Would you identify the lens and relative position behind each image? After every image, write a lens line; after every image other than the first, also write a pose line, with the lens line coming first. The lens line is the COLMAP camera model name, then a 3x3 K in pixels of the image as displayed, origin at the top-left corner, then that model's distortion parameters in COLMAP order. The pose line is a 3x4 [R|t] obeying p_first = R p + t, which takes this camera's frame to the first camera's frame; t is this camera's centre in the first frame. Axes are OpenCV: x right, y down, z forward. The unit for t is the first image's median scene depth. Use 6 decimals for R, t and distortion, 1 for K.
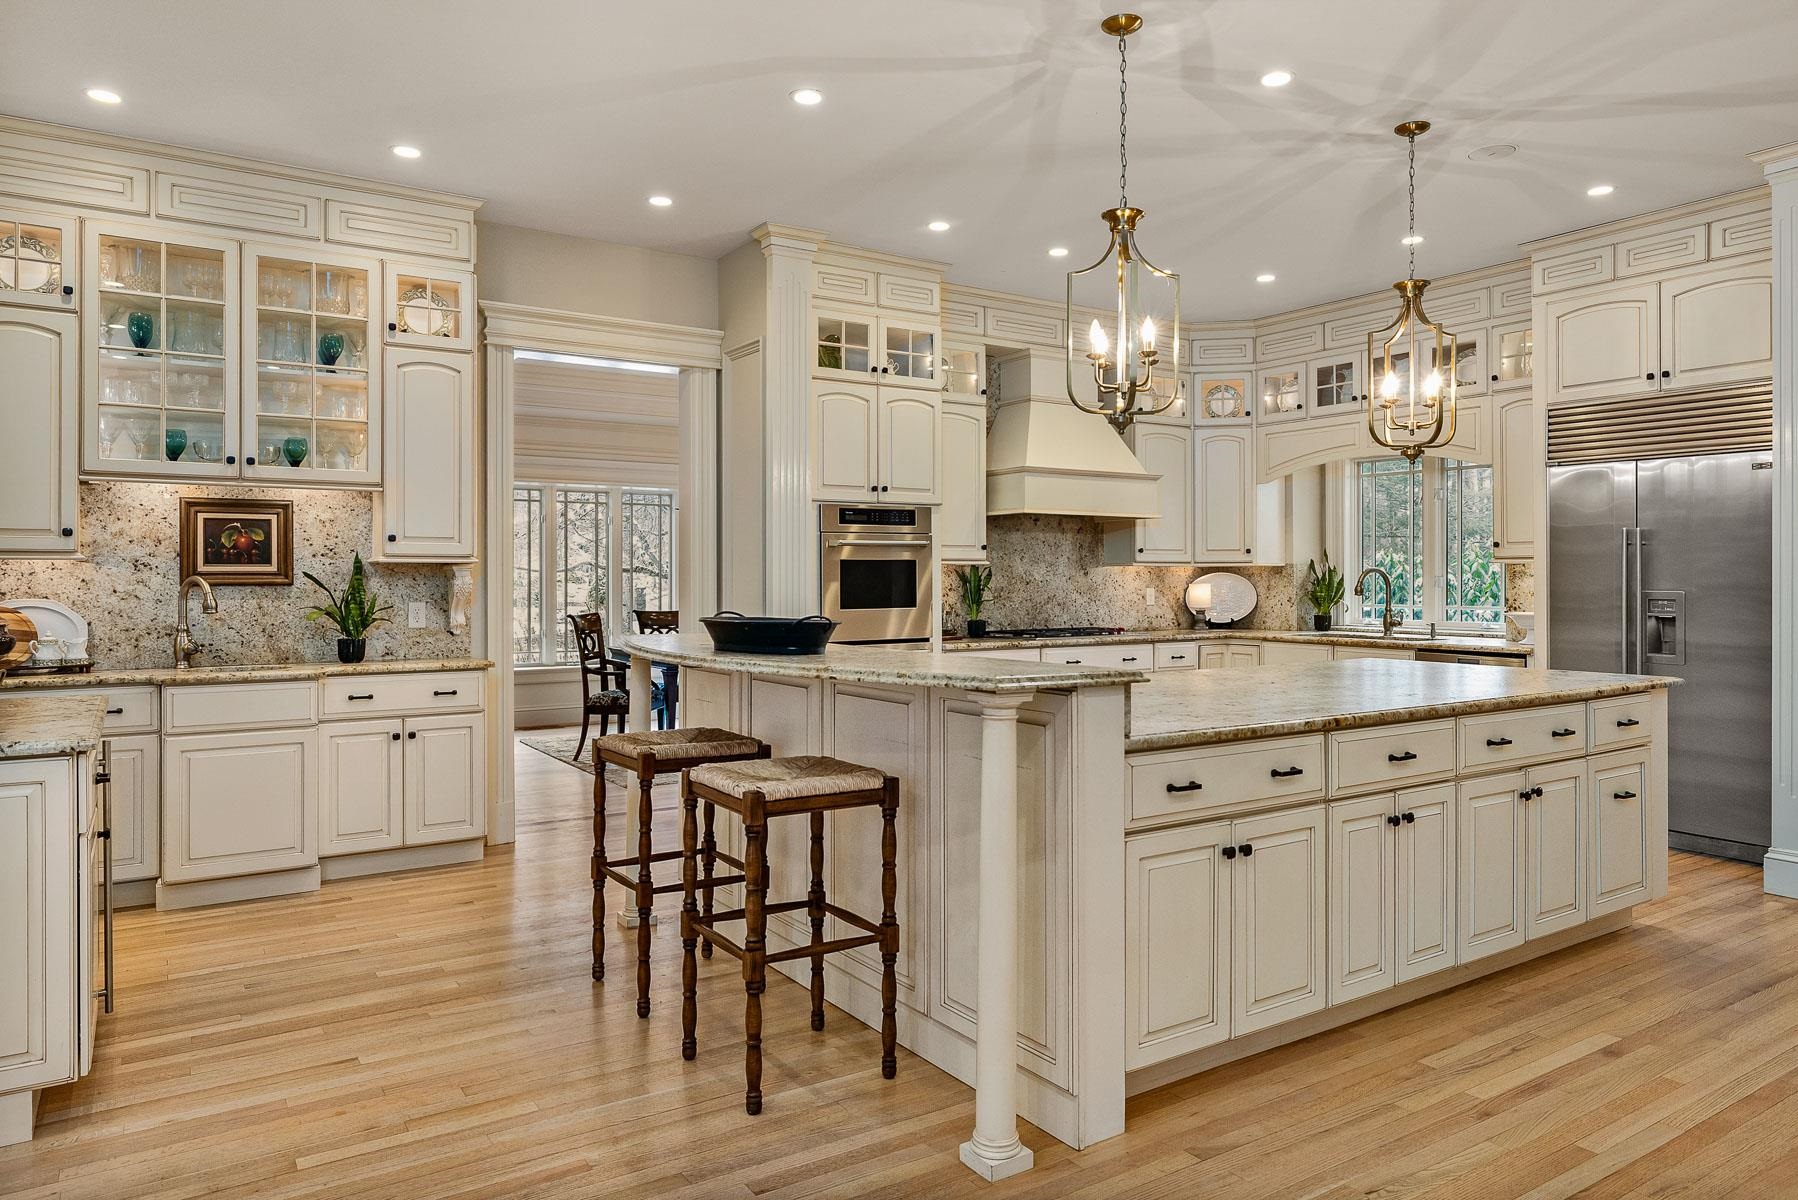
lens RADIAL K [[1166.8, 0, 901.7], [0, 1166.8, 576.3], [0, 0, 1]] dist [0.003971, 0.000943]
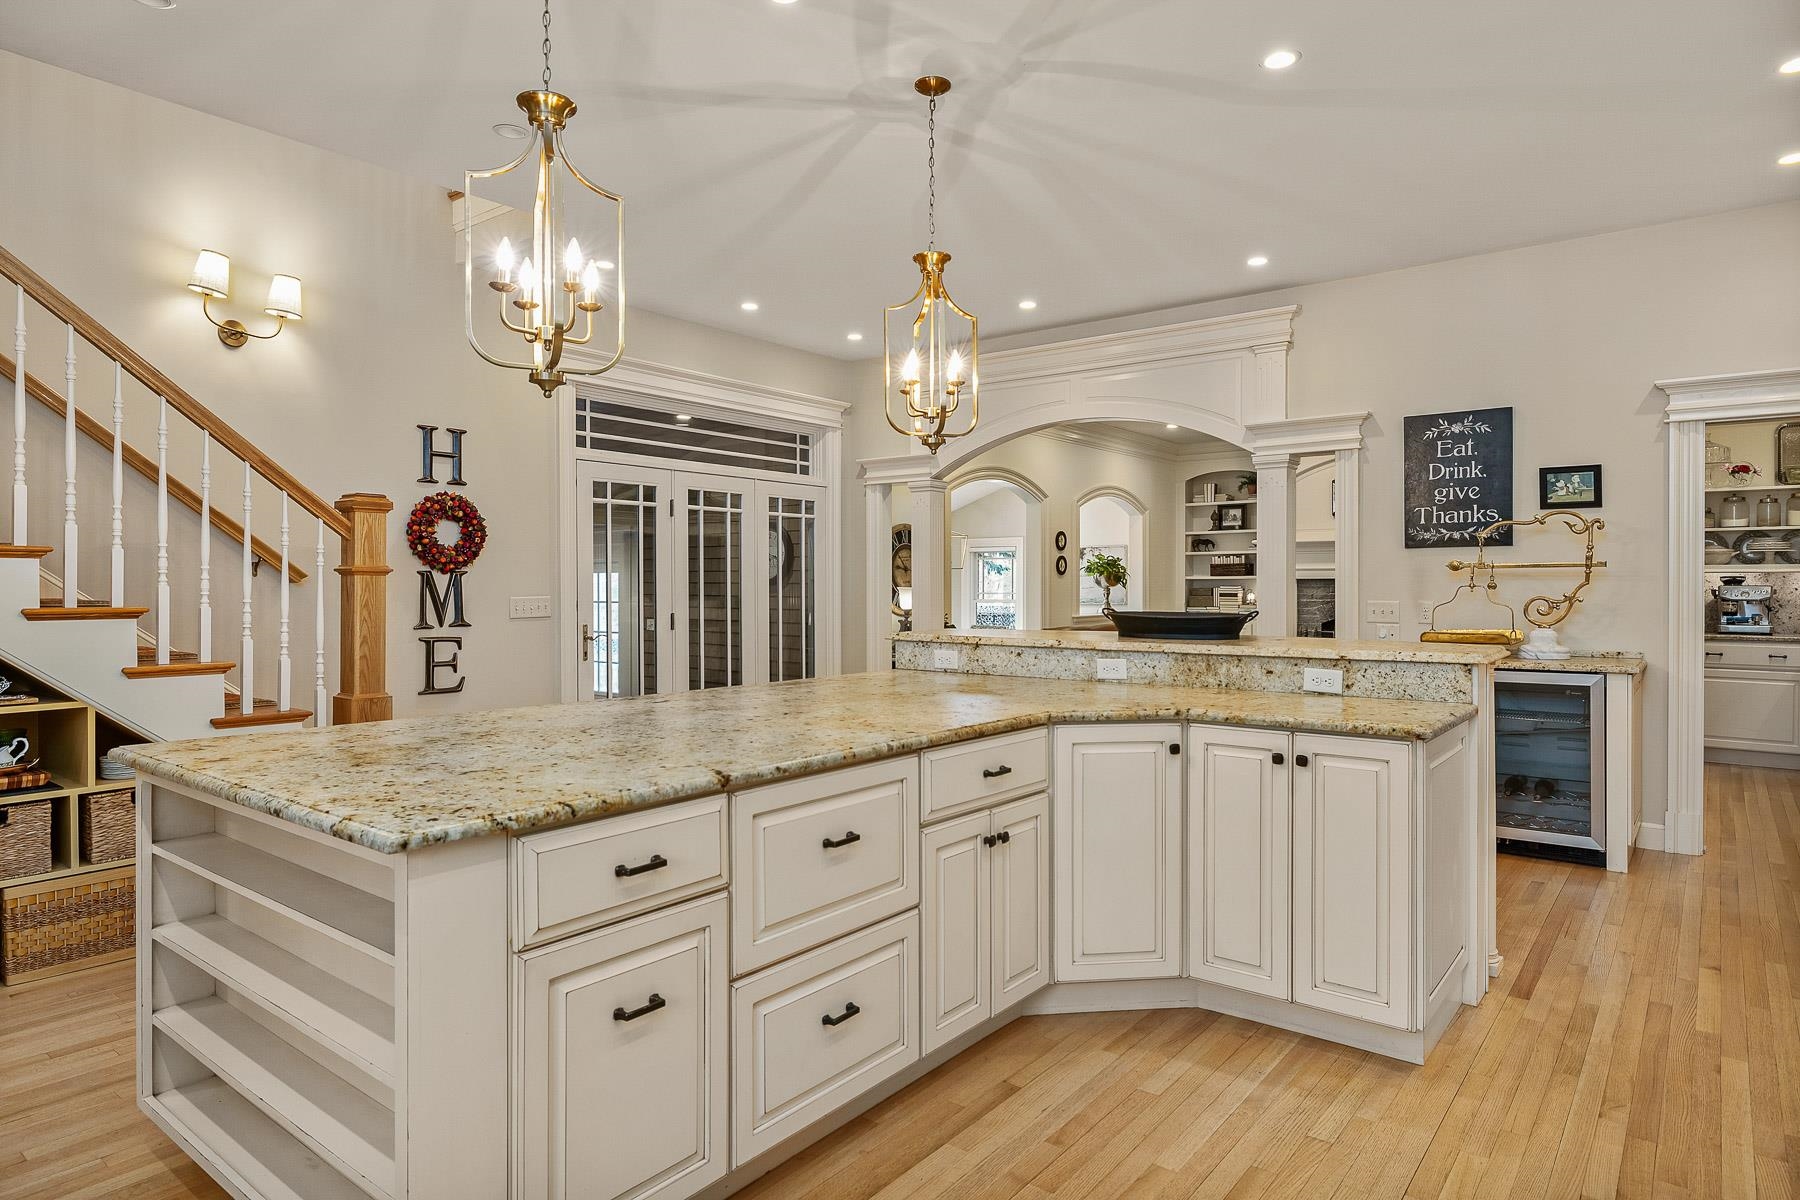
lens RADIAL K [[1030.3, 0, 900.9], [0, 1030.3, 592.1], [0, 0, 1]] dist [0.000471, -0.001868]
pose [[-0.949003, 0.004062, -0.315240, 0.346044], [0.003146, 0.999989, 0.003416, 0.003997], [0.315250, 0.002250, -0.949006, 1.258791]]
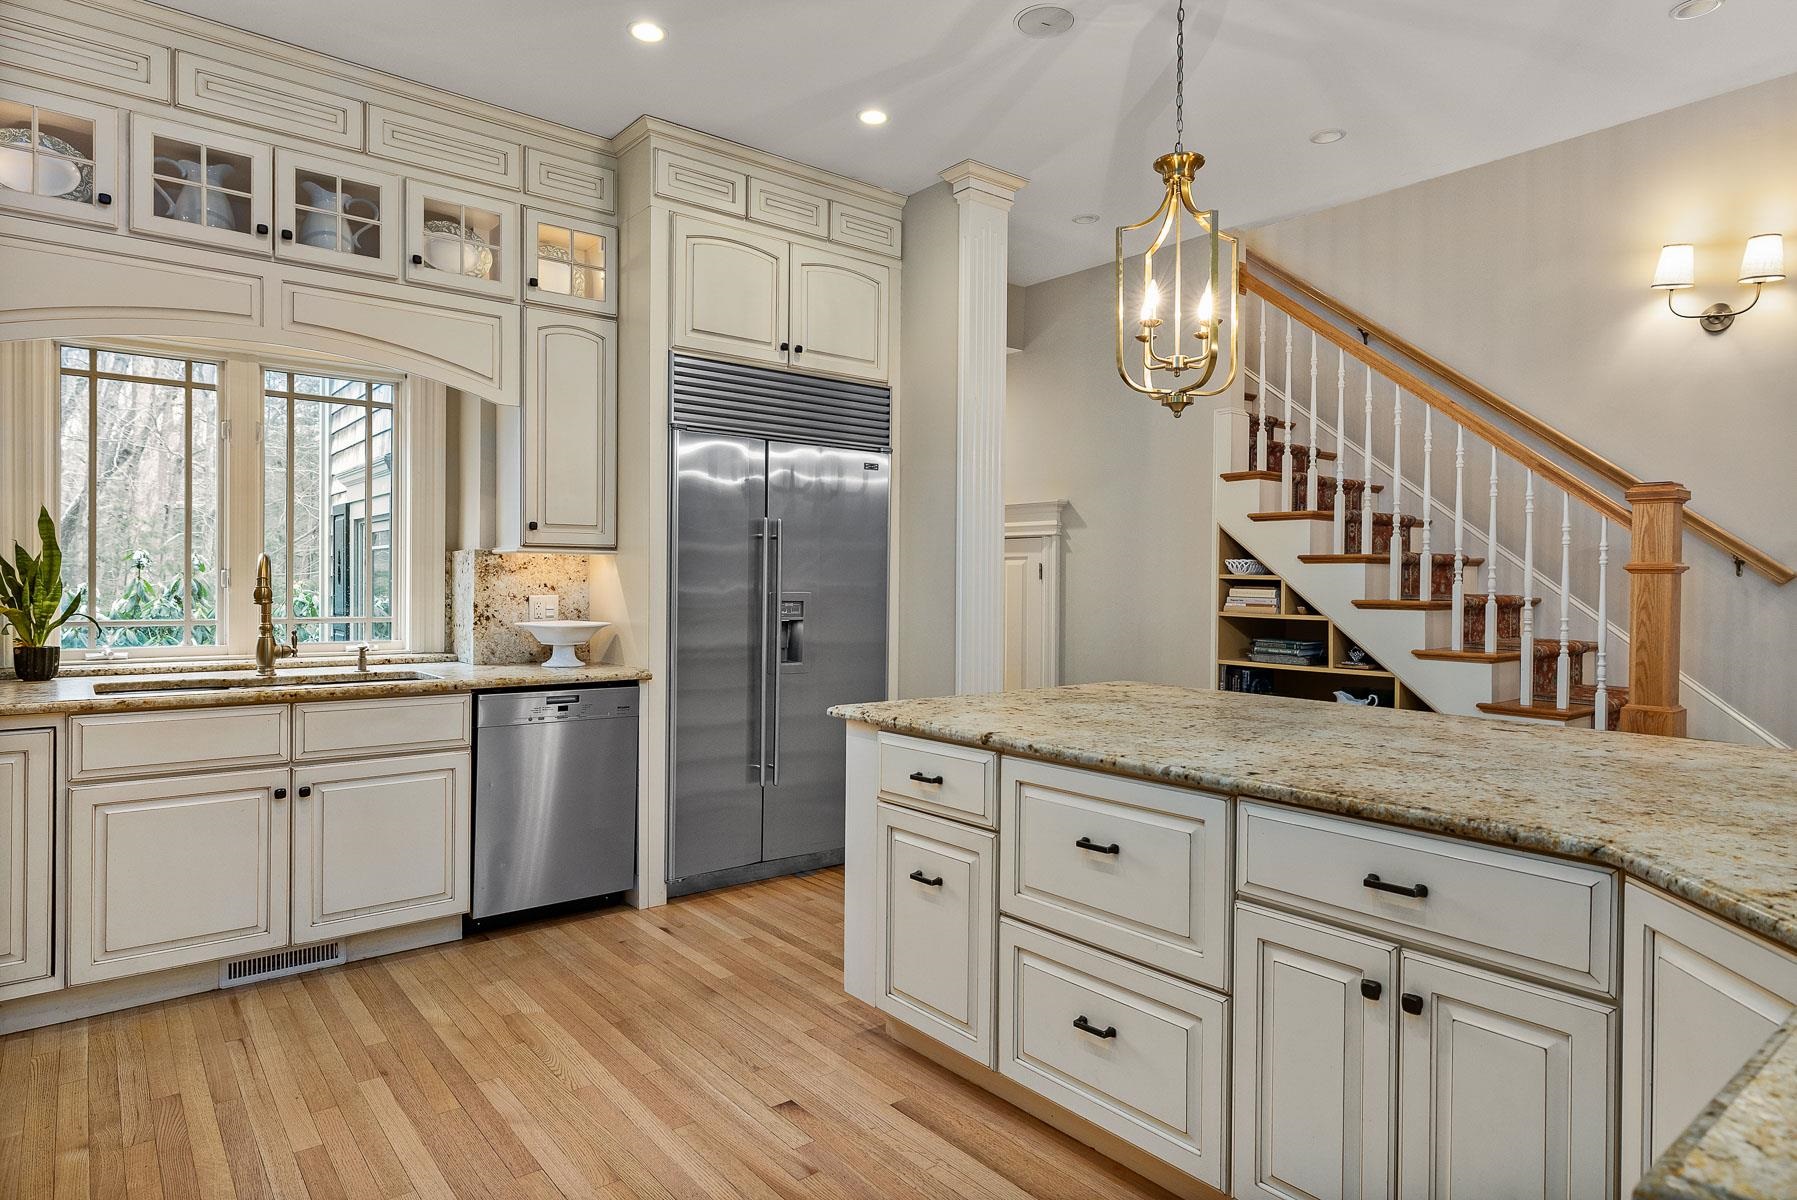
lens RADIAL K [[1028.6, 0, 906.9], [0, 1028.6, 587.7], [0, 0, 1]] dist [0.000471, -0.001868]
pose [[-0.106335, -0.005645, 0.994314, -0.134469], [-0.011111, 0.999928, 0.004489, 0.004380], [-0.994268, -0.010571, -0.106390, 0.982144]]
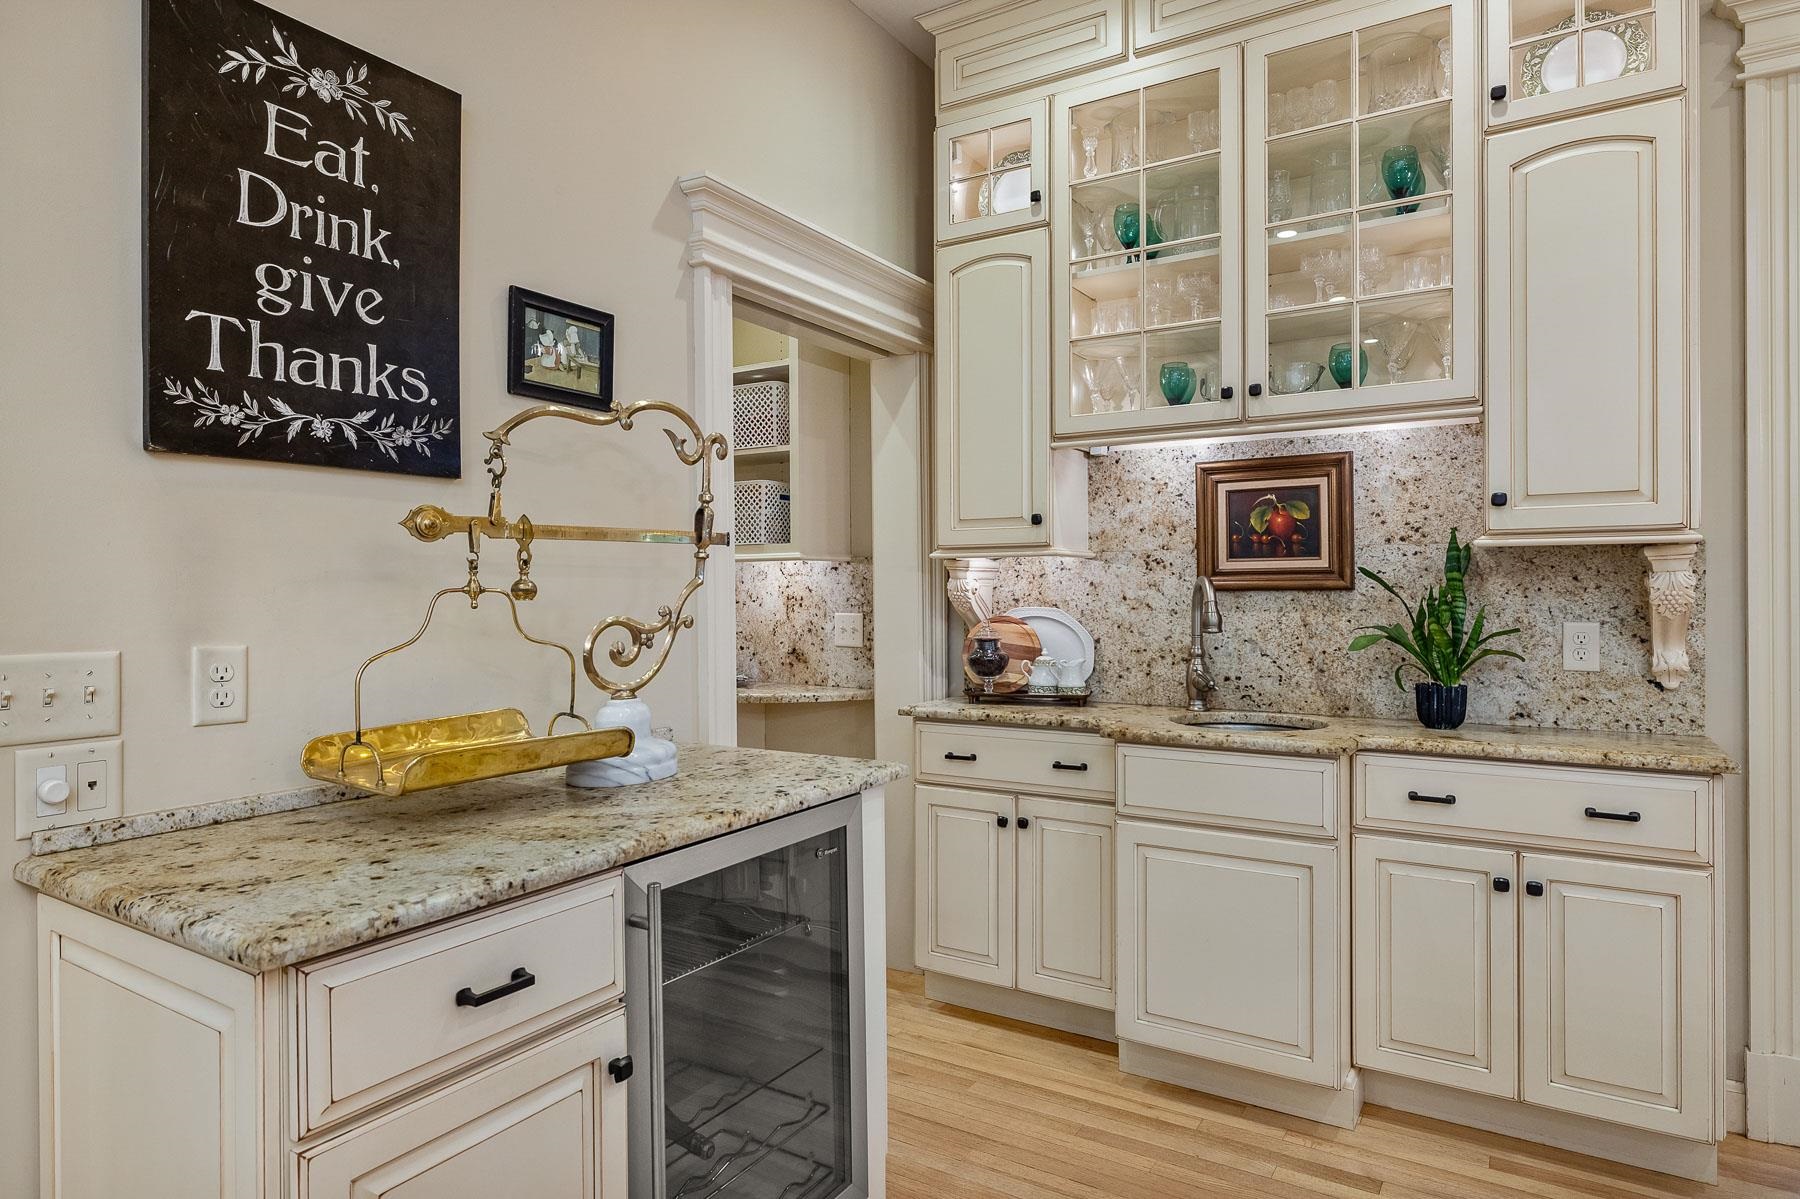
lens RADIAL K [[1030.3, 0, 901.0], [0, 1030.3, 591.8], [0, 0, 1]] dist [0.000471, -0.001868]
pose [[0.415357, 0.002629, -0.909655, -0.118119], [0.008690, 0.999939, 0.006858, 0.002739], [0.909617, -0.010753, 0.415309, 0.517973]]
